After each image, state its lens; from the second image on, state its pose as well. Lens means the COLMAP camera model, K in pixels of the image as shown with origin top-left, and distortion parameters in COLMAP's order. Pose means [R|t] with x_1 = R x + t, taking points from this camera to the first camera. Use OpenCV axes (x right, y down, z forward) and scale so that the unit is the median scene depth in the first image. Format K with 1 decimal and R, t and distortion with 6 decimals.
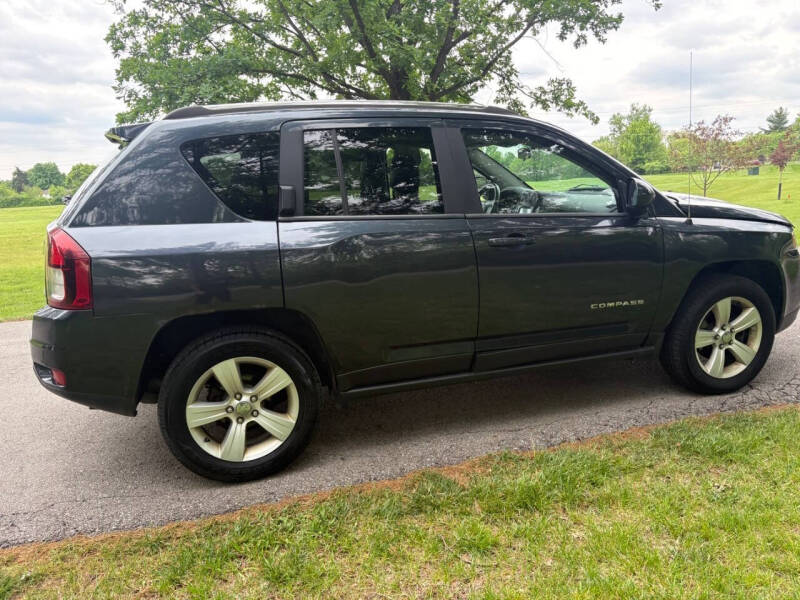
lens RADIAL K [[603.9, 0, 398.7], [0, 603.9, 296.8], [0, 0, 1]] dist [0.025452, -0.022130]
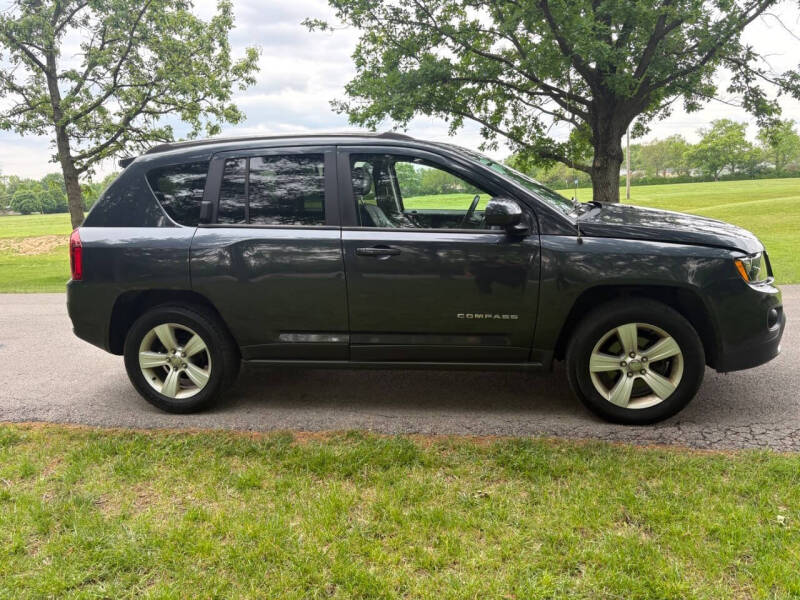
lens RADIAL K [[603.9, 0, 394.5], [0, 603.9, 302.8], [0, 0, 1]] dist [0.025452, -0.022130]
pose [[0.894609, 0.095858, -0.436447, 0.678222], [-0.087894, 0.995387, 0.038460, -0.038683], [0.438120, 0.003954, 0.898908, -0.020524]]
